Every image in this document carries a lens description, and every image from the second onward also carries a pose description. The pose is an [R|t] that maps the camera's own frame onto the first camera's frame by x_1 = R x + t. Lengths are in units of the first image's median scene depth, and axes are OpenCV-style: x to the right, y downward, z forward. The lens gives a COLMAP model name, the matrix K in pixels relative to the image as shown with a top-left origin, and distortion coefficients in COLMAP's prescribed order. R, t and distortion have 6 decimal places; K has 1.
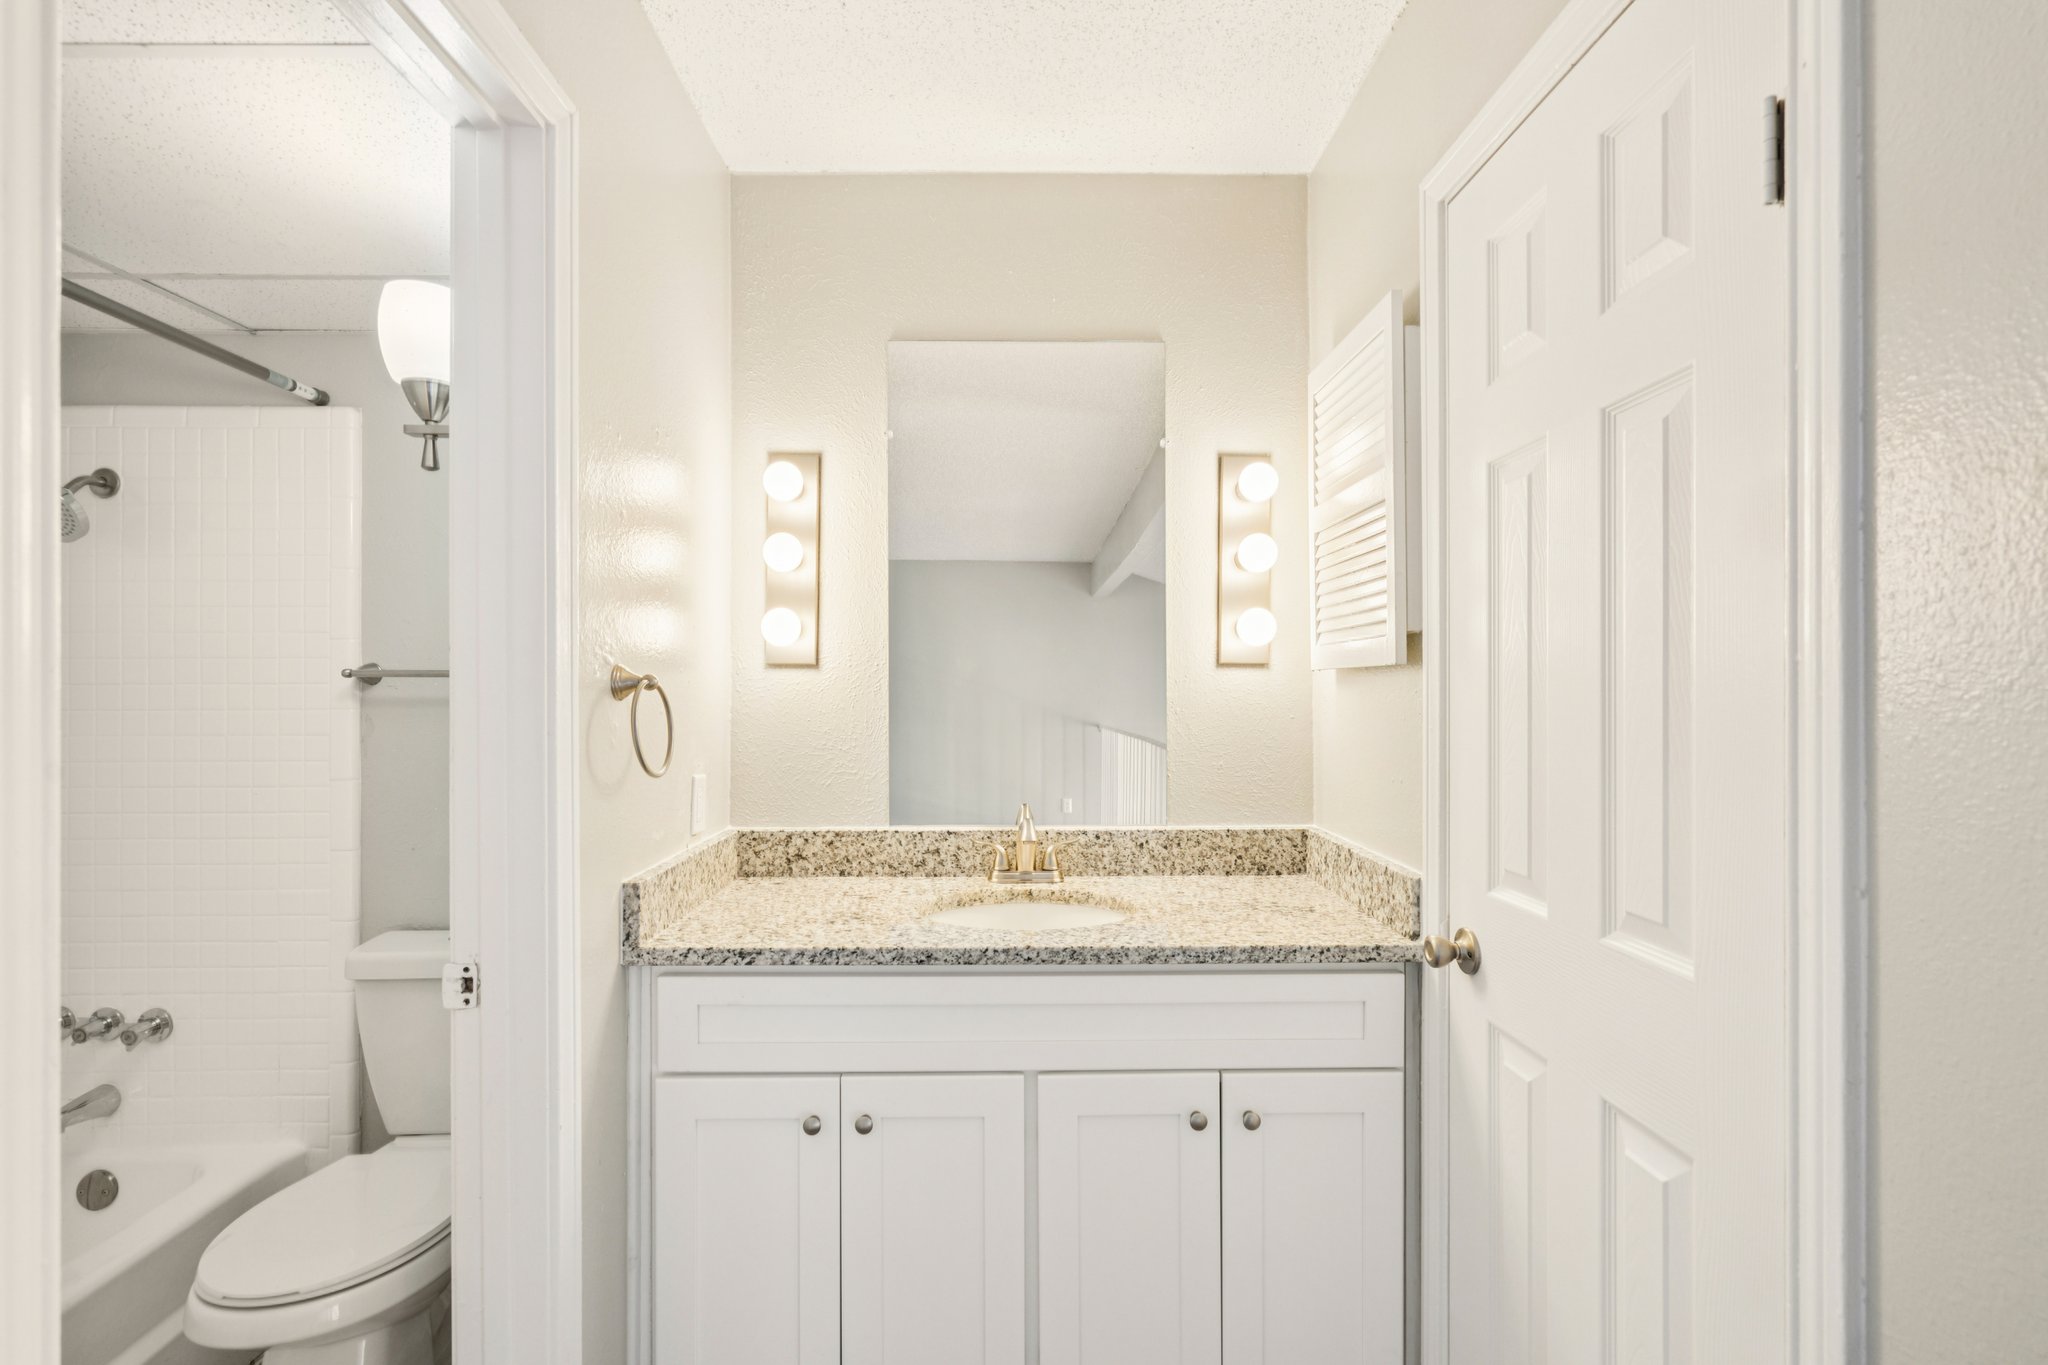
lens RADIAL K [[943.9, 0, 1029.3], [0, 943.9, 689.5], [0, 0, 1]] dist [0.001741, 0.000972]
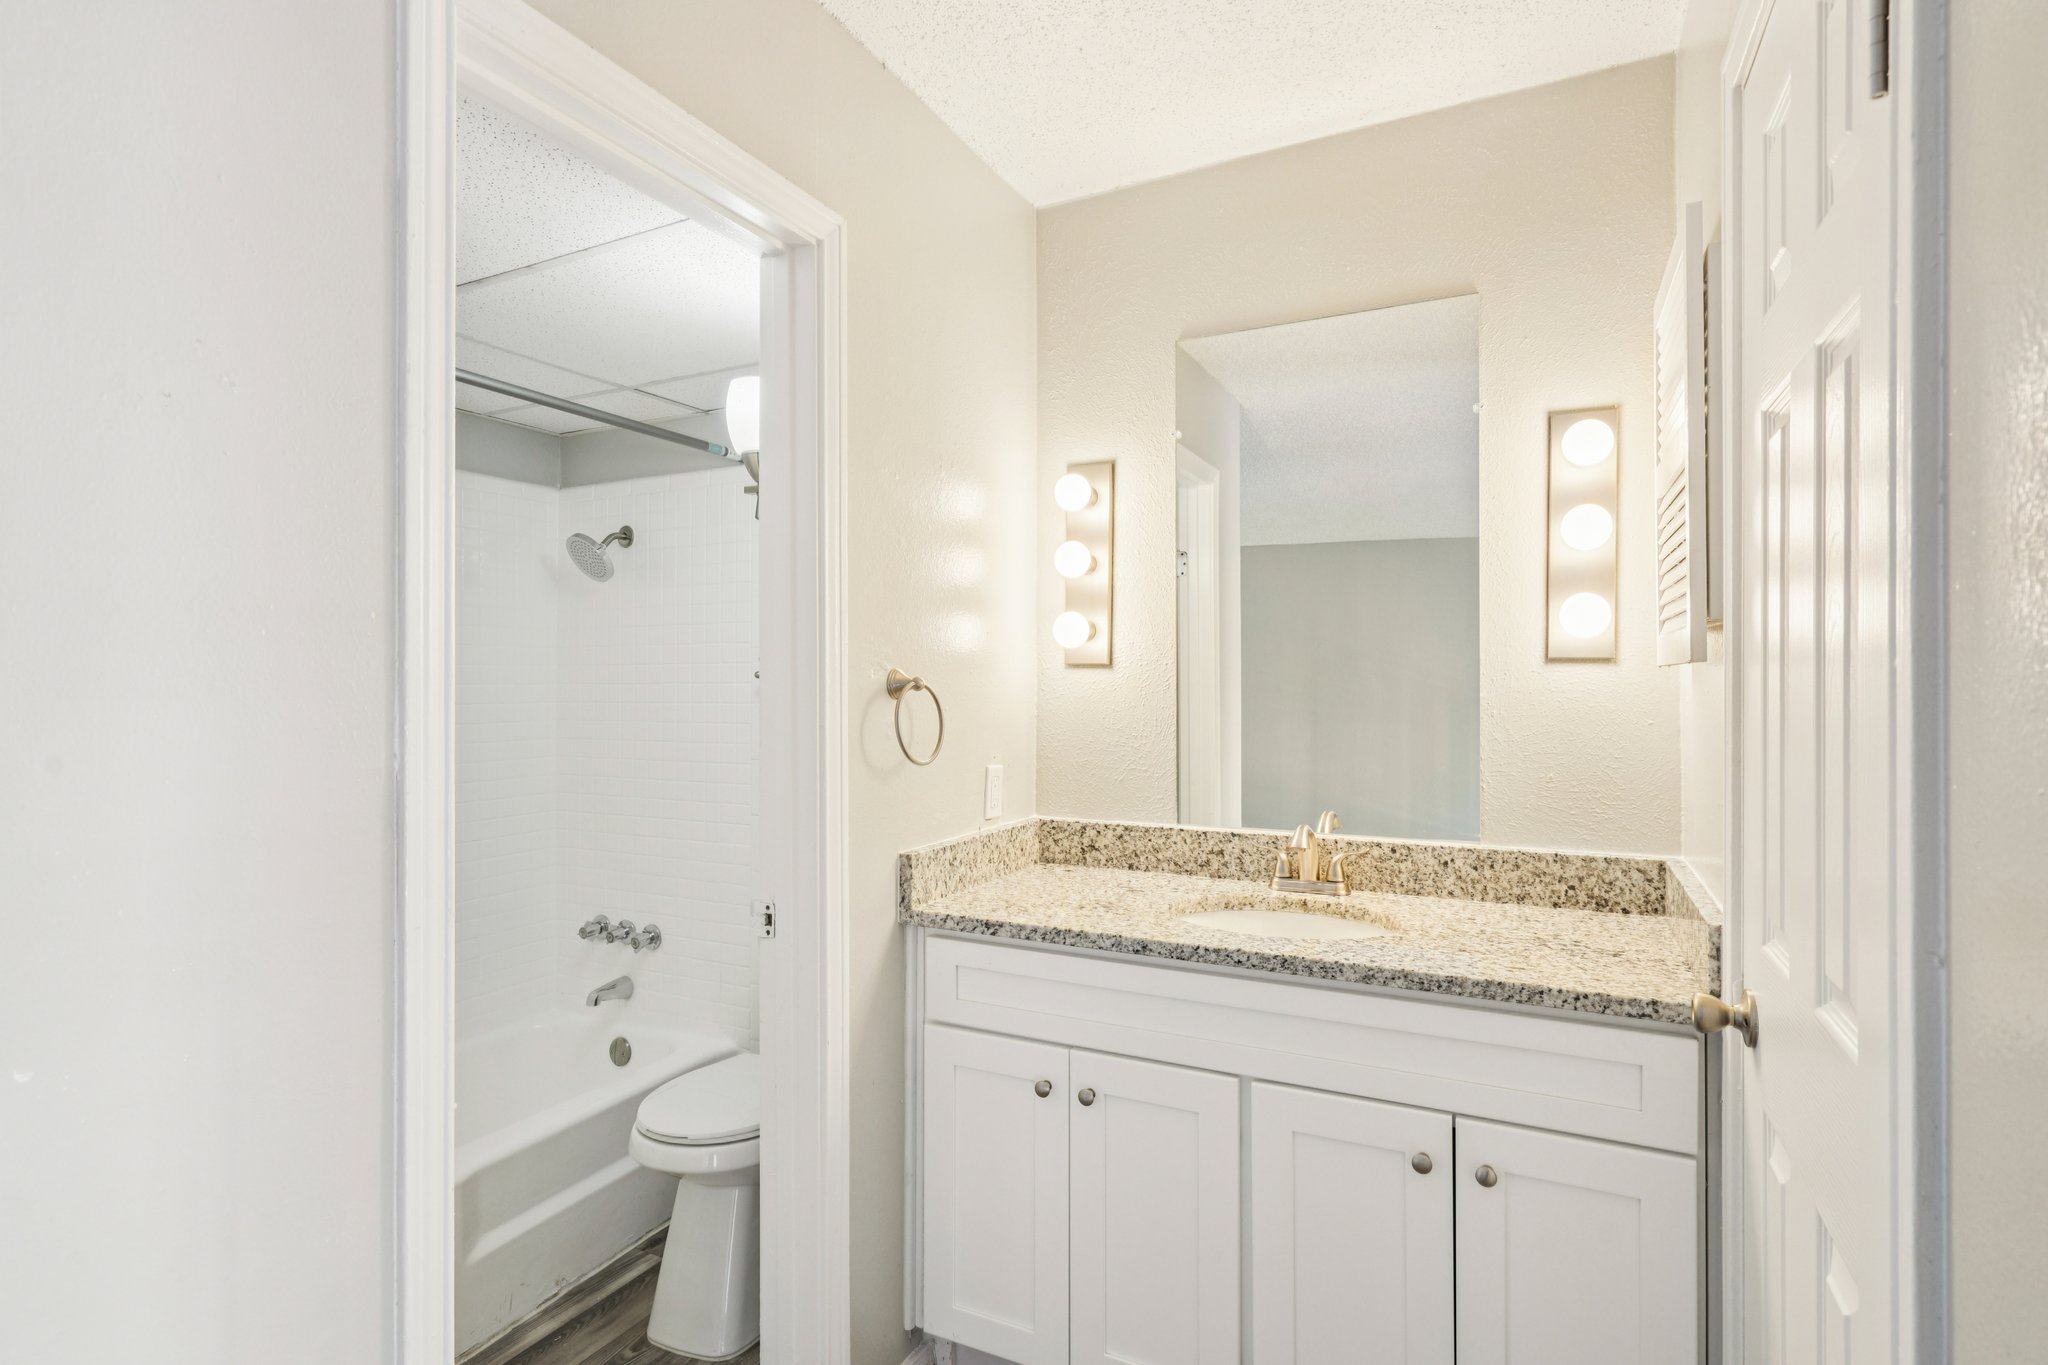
lens RADIAL K [[1029.8, 0, 1013.9], [0, 1029.8, 677.9], [0, 0, 1]] dist [0.009603, 0.004342]
pose [[0.881638, -0.002962, -0.471918, 0.234424], [0.001374, 0.999992, -0.003710, -0.007632], [0.471925, 0.002622, 0.881635, -0.054099]]
